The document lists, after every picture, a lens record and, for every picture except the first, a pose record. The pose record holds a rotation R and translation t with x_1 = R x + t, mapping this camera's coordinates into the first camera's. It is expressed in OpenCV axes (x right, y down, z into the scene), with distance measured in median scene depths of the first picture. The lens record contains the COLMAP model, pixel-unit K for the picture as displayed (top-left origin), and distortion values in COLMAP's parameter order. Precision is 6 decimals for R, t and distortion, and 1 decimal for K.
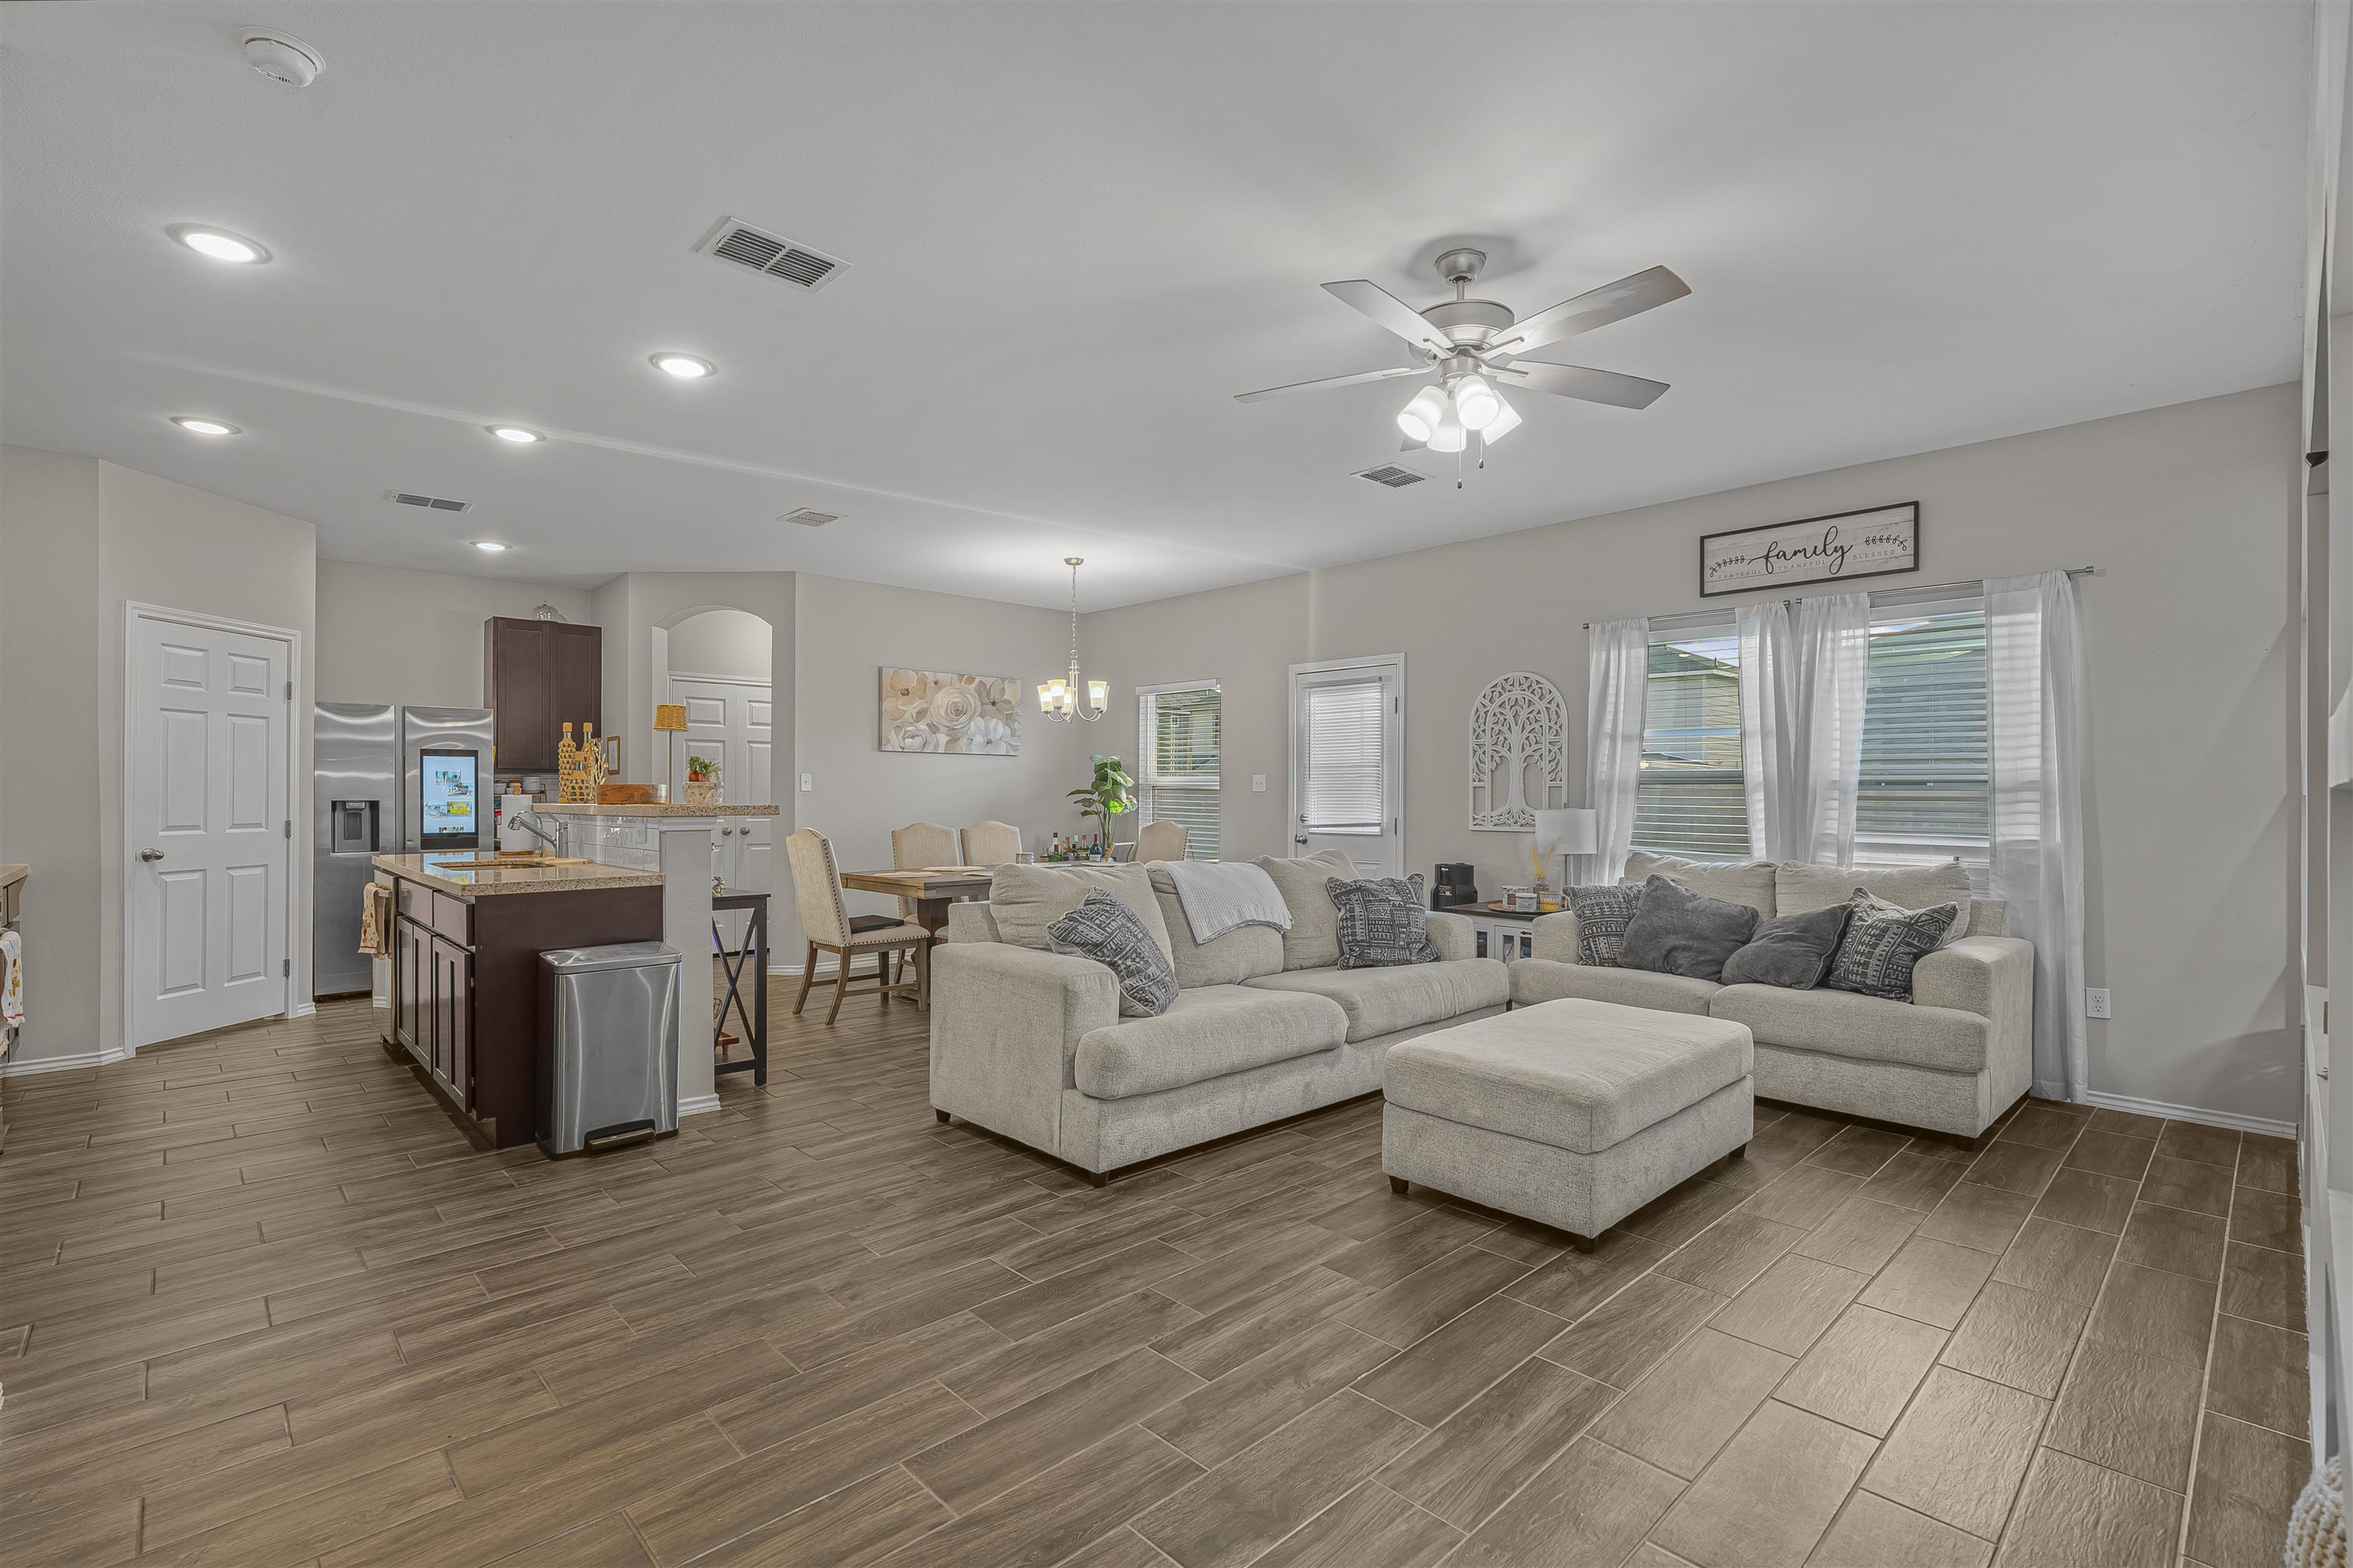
lens RADIAL K [[1074.5, 0, 1169.0], [0, 1074.5, 794.1], [0, 0, 1]] dist [-0.006130, 0.003432]
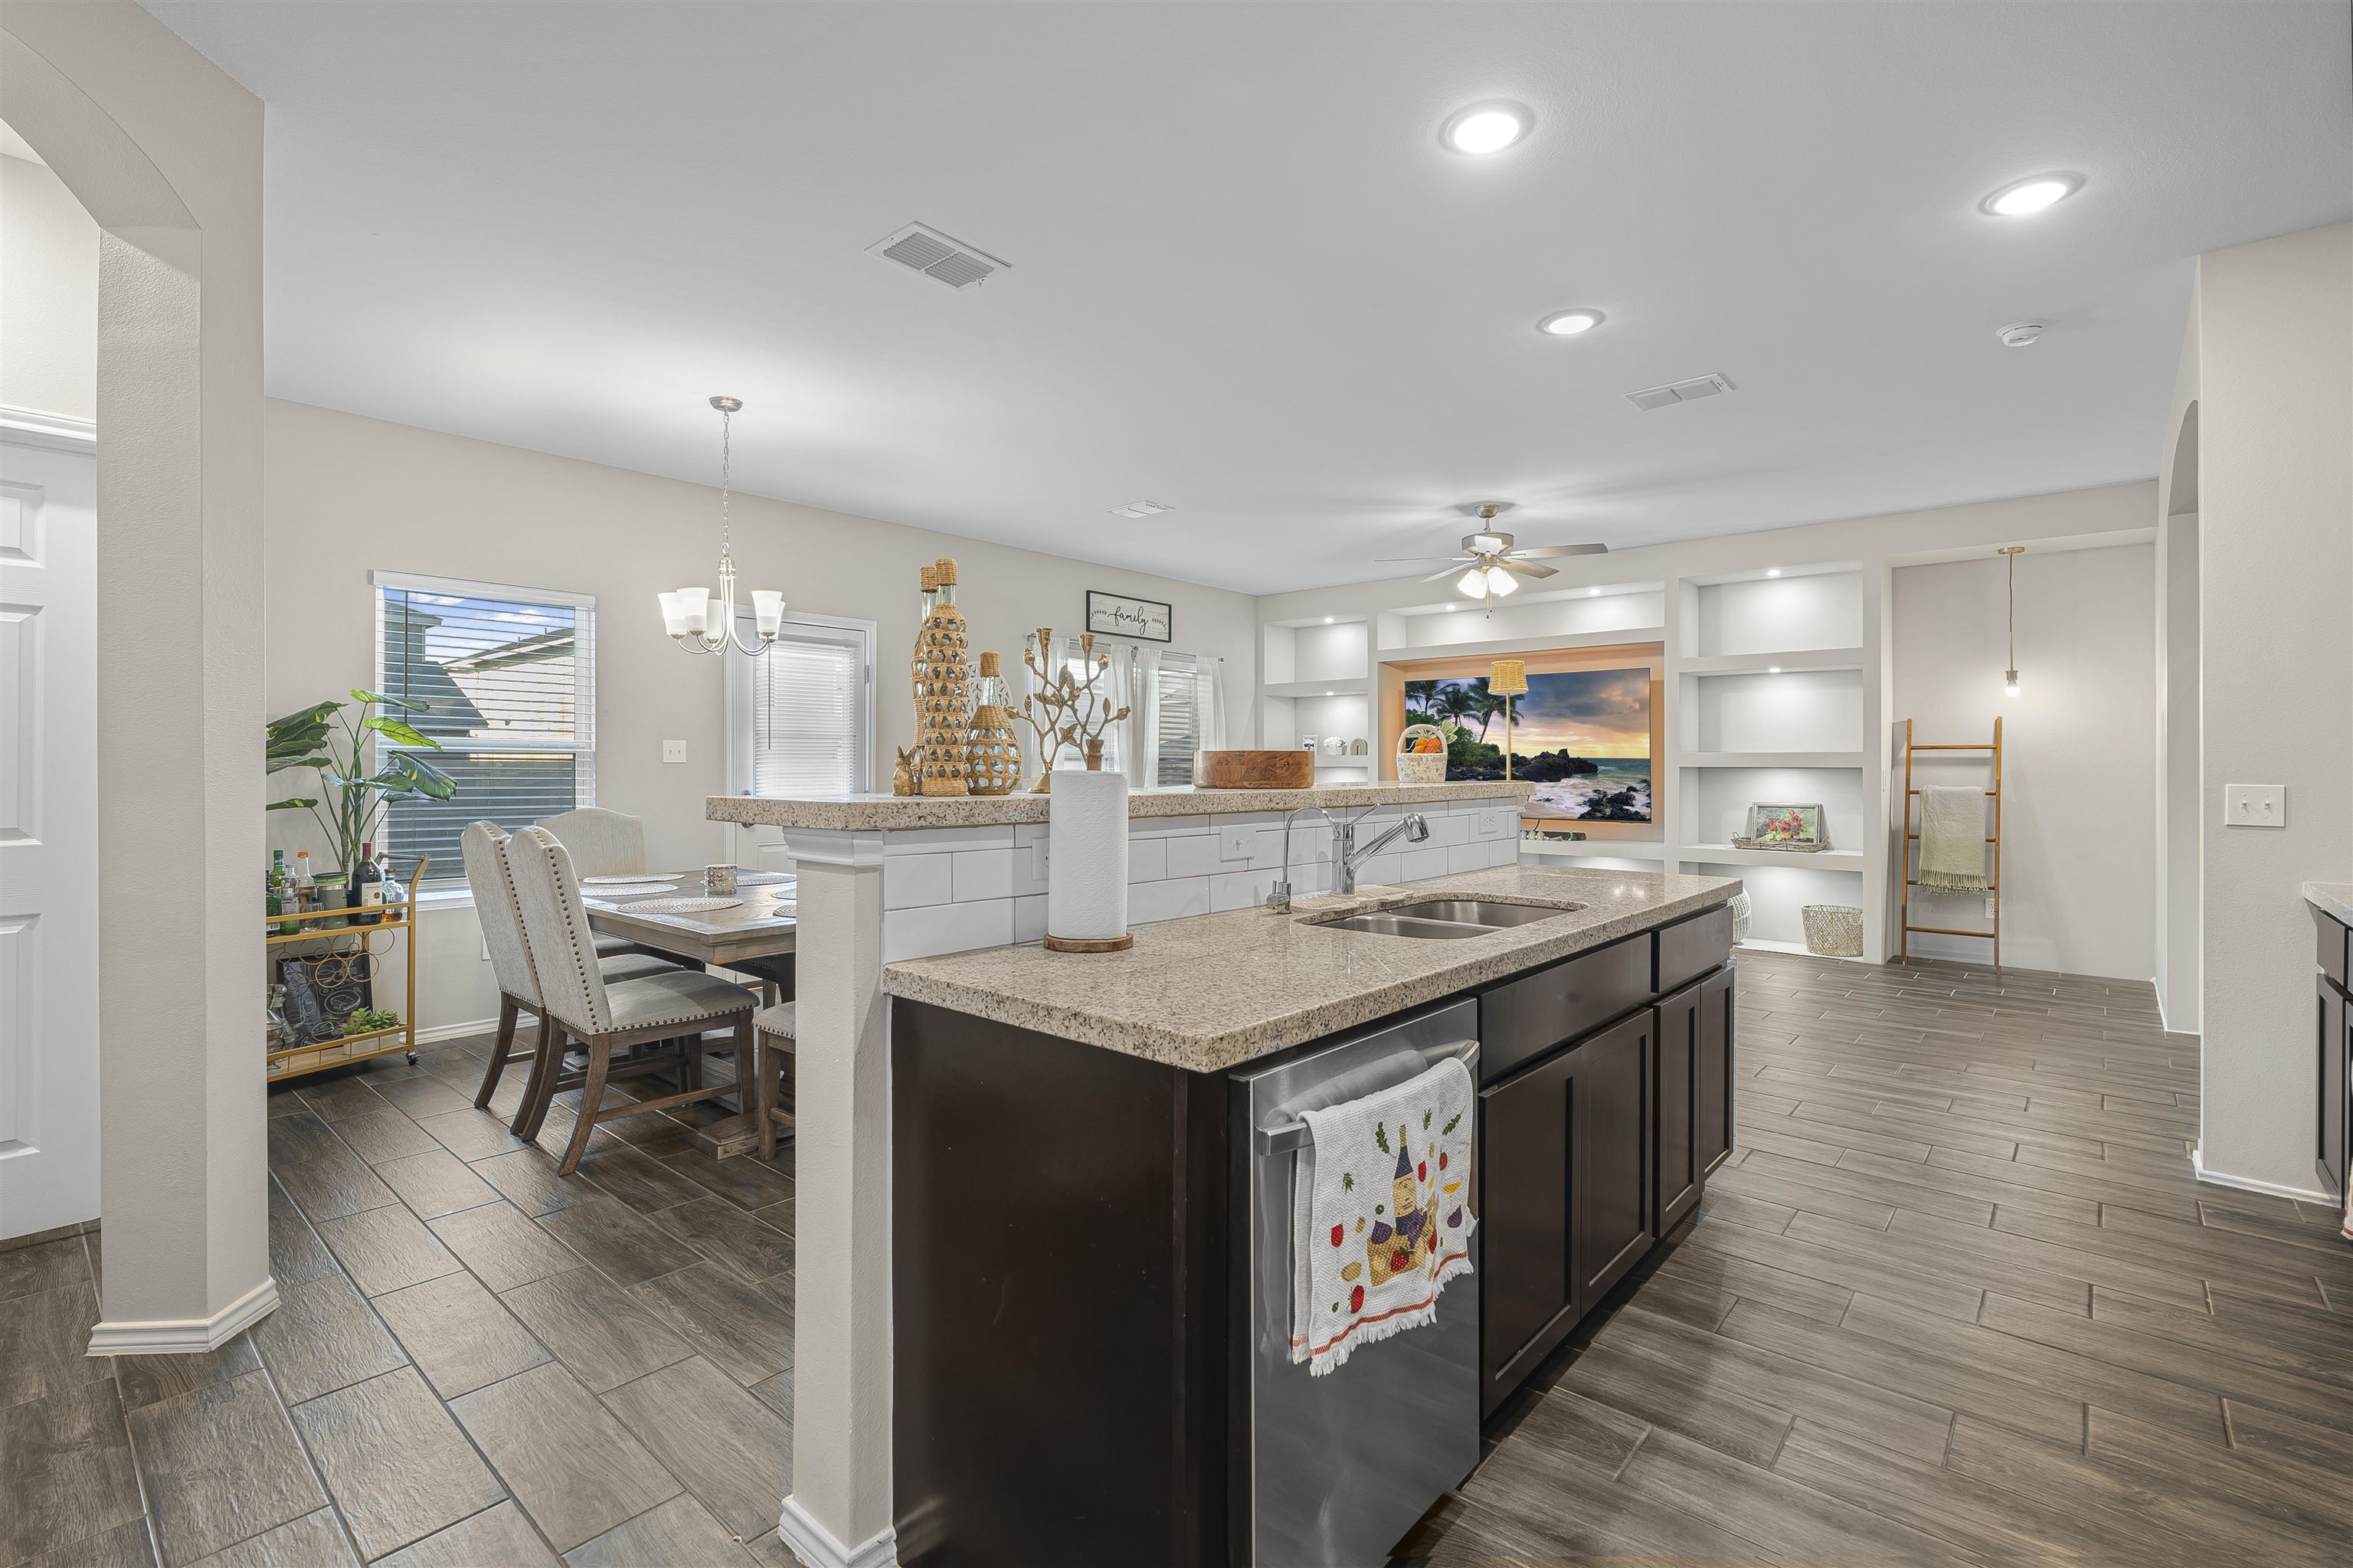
lens RADIAL K [[1074.5, 0, 1175.7], [0, 1074.5, 762.5], [0, 0, 1]] dist [-0.006130, 0.003432]
pose [[-0.101161, 0.001338, 0.994869, -0.886619], [-0.000038, 0.999999, -0.001349, -0.002216], [-0.994870, -0.000175, -0.101161, 0.934735]]
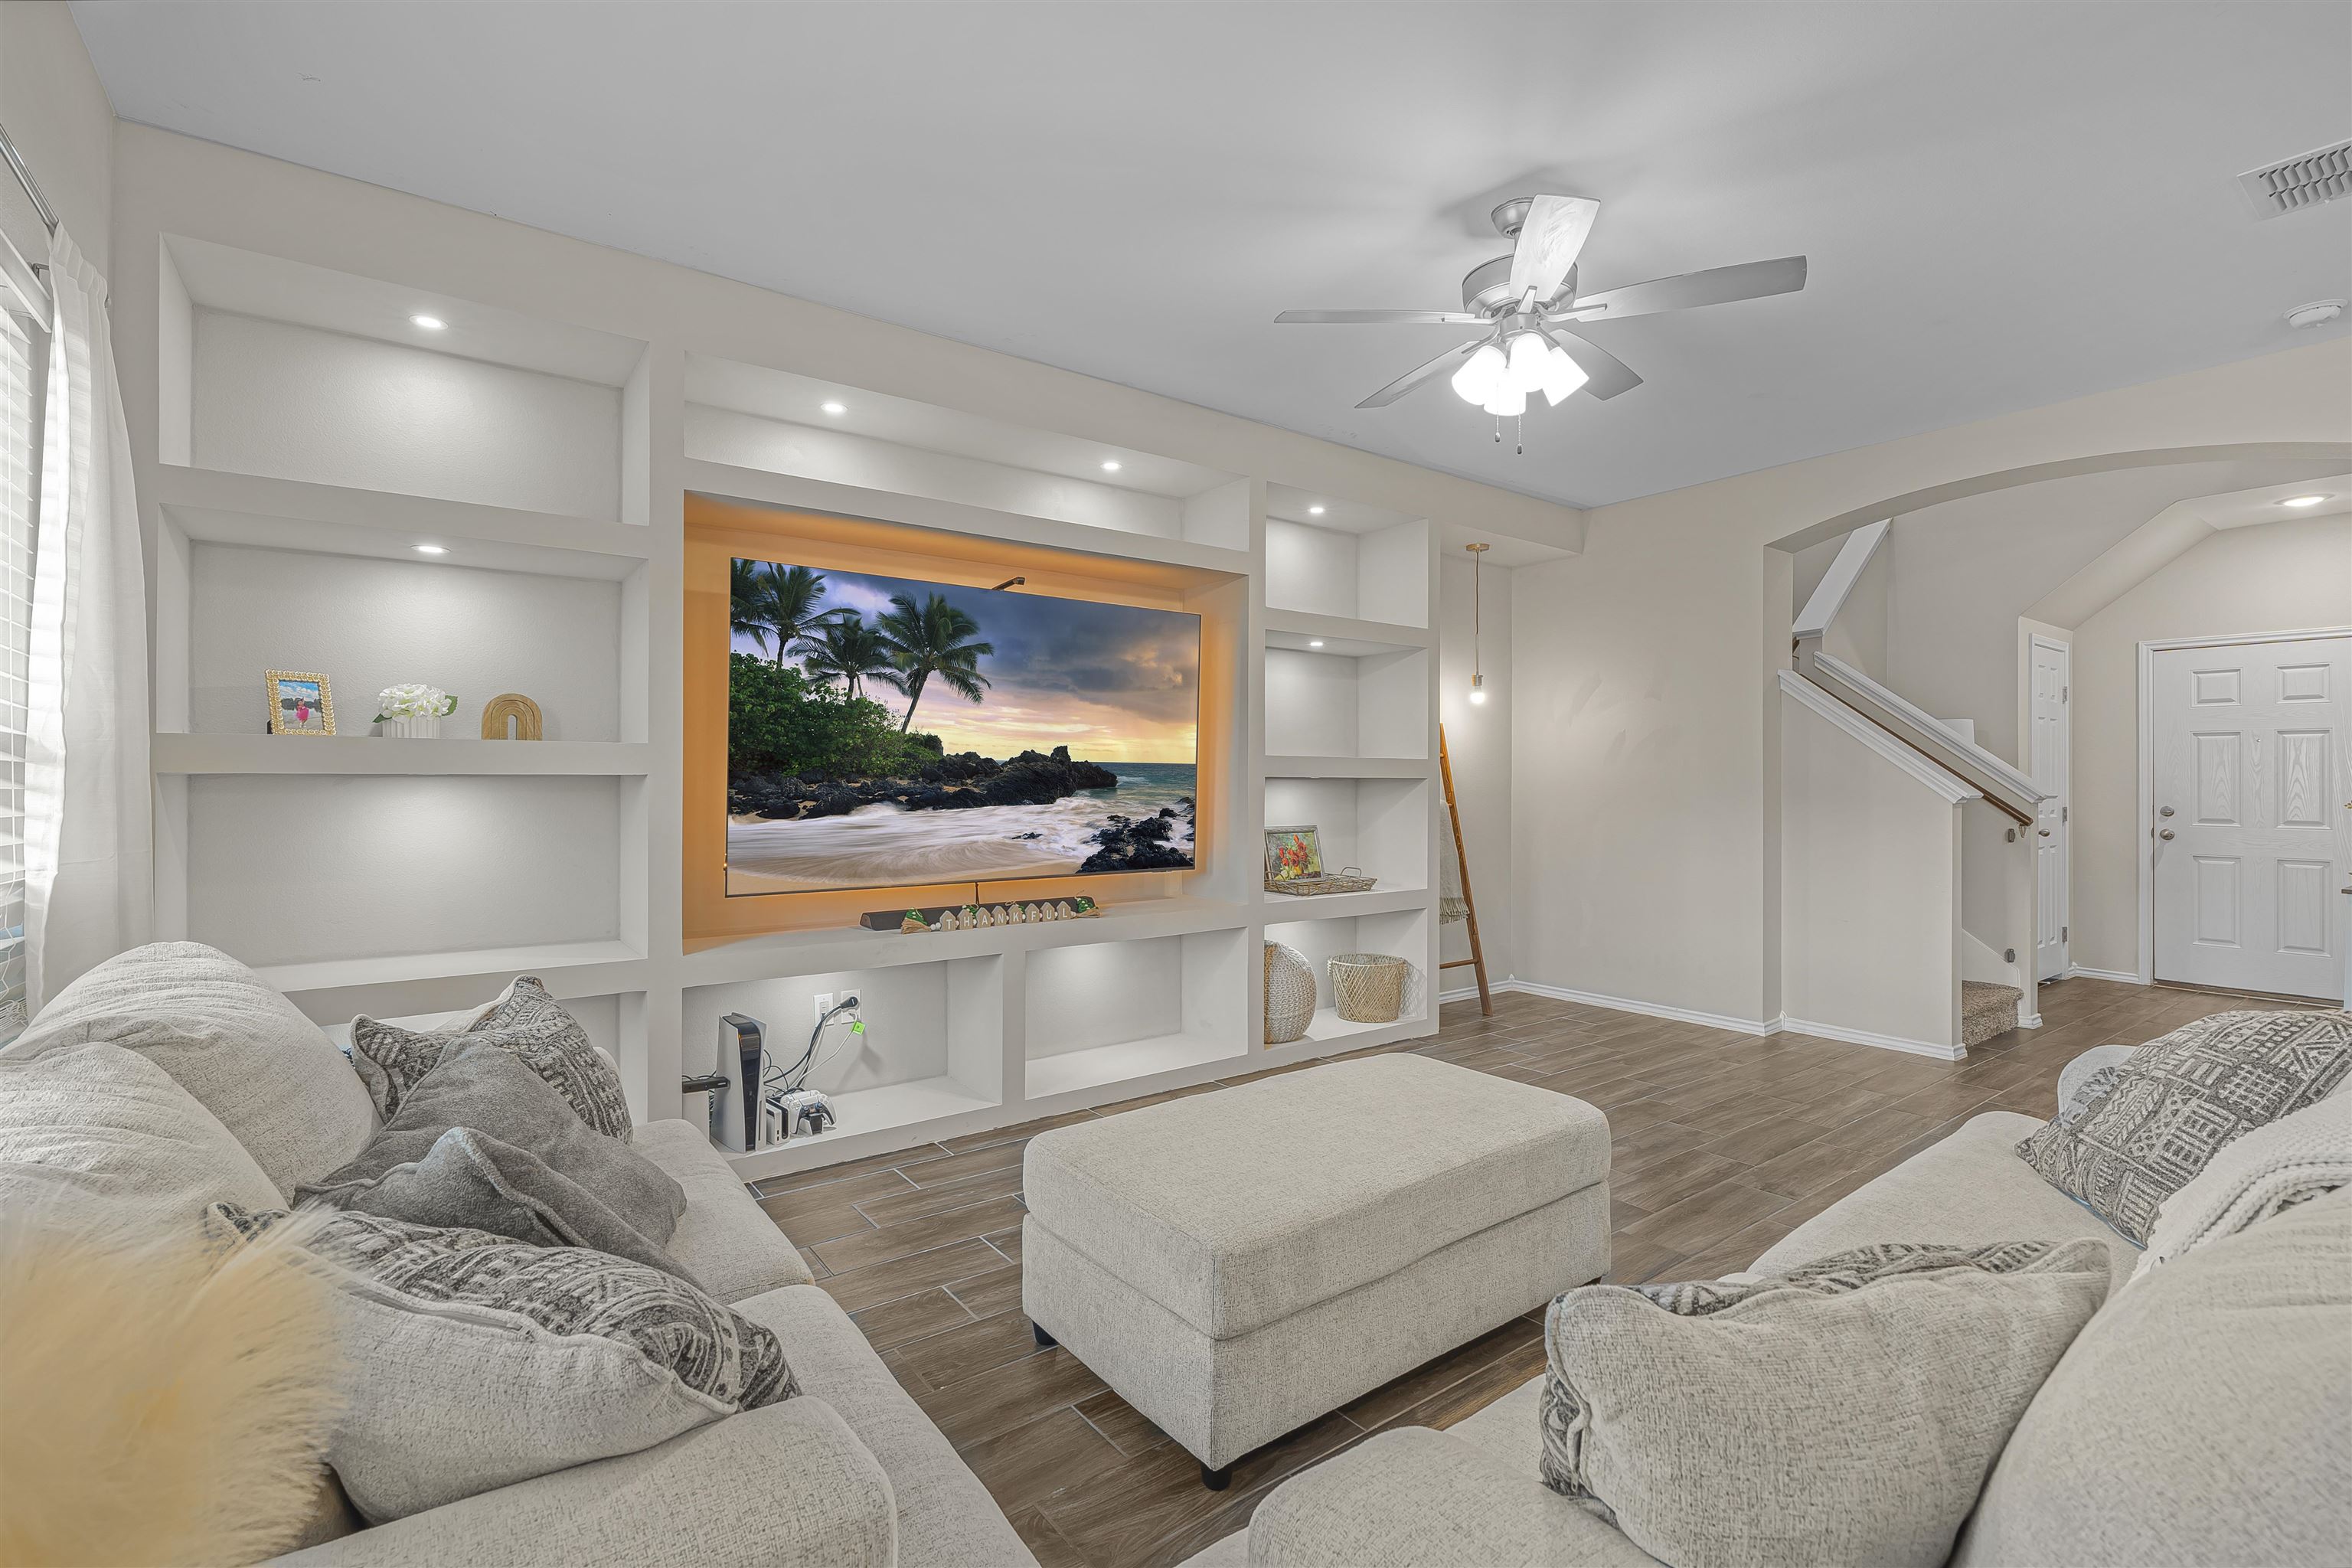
lens RADIAL K [[1074.0, 0, 1159.9], [0, 1074.0, 745.9], [0, 0, 1]] dist [-0.006130, 0.003432]
pose [[-0.992144, -0.002928, 0.125068, 0.238765], [-0.006621, 0.999554, -0.029120, 0.001505], [-0.124926, -0.029720, -0.991721, 1.028268]]
